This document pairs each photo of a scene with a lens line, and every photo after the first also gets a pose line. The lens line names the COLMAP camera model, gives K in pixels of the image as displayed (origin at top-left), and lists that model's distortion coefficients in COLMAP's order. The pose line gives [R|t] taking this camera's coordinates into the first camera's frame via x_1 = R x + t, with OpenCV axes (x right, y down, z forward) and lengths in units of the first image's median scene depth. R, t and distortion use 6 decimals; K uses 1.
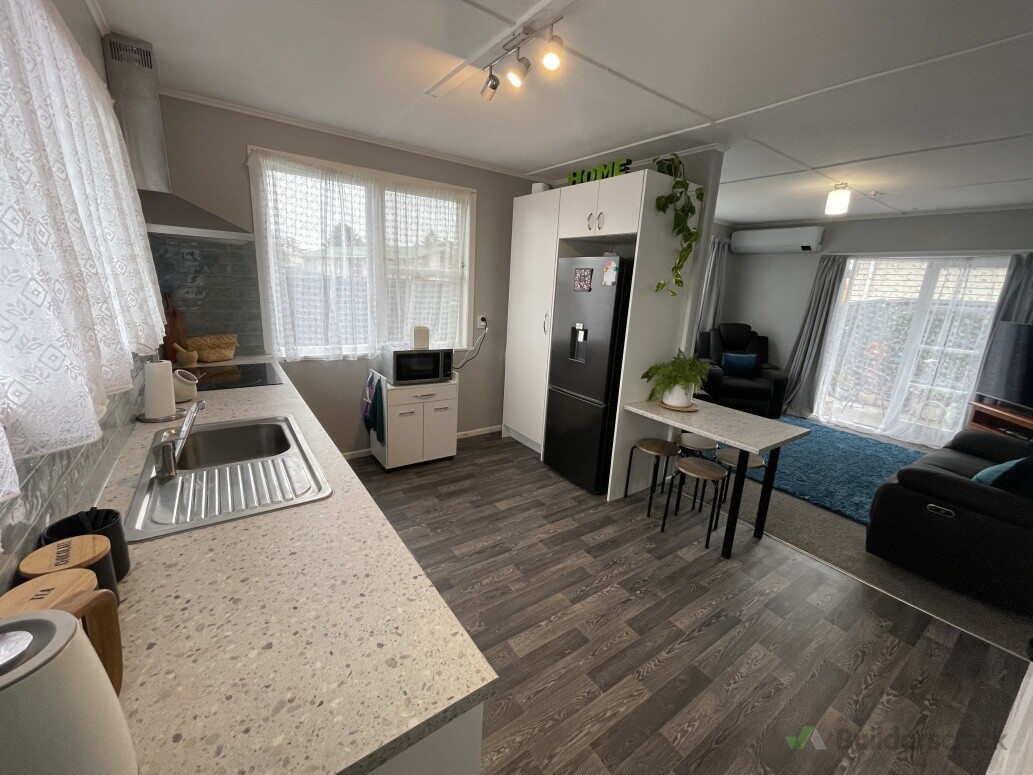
lens RADIAL K [[417.2, 0, 517.5], [0, 417.2, 383.2], [0, 0, 1]] dist [-0.001417, -0.000551]
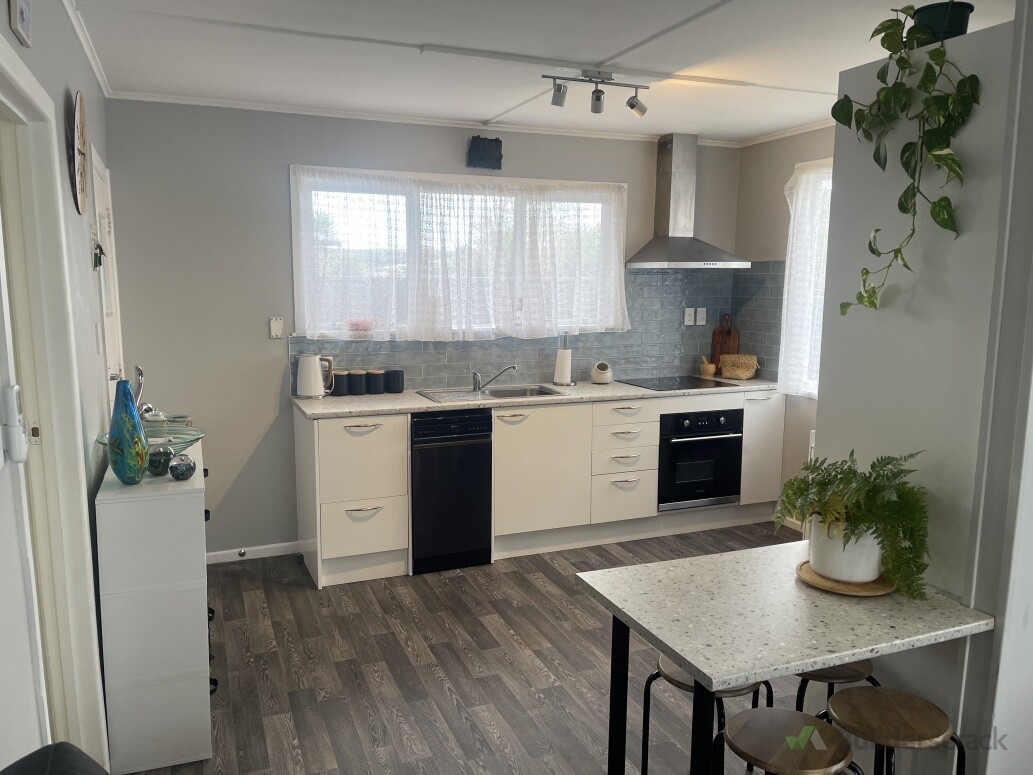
lens RADIAL K [[772.3, 0, 511.3], [0, 772.3, 392.4], [0, 0, 1]] dist [0.022409, -0.015392]
pose [[-0.214942, 0.092191, -0.972266, 1.071658], [-0.243149, 0.959135, 0.144700, -0.138559], [0.945874, 0.267508, -0.183742, 0.708911]]
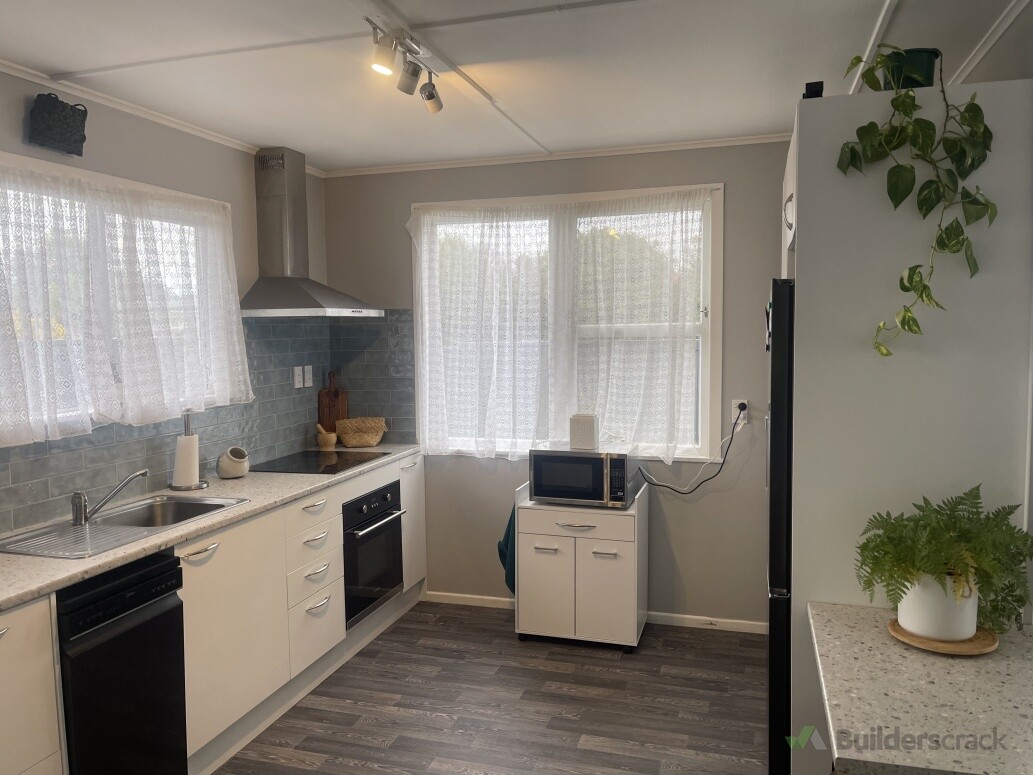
lens RADIAL K [[772.3, 0, 509.4], [0, 772.3, 387.9], [0, 0, 1]] dist [0.022409, -0.015392]
pose [[0.611570, -0.001512, -0.791189, 0.638410], [-0.138998, 0.984240, -0.109323, -0.034365], [0.778885, 0.176833, 0.601721, 0.208065]]
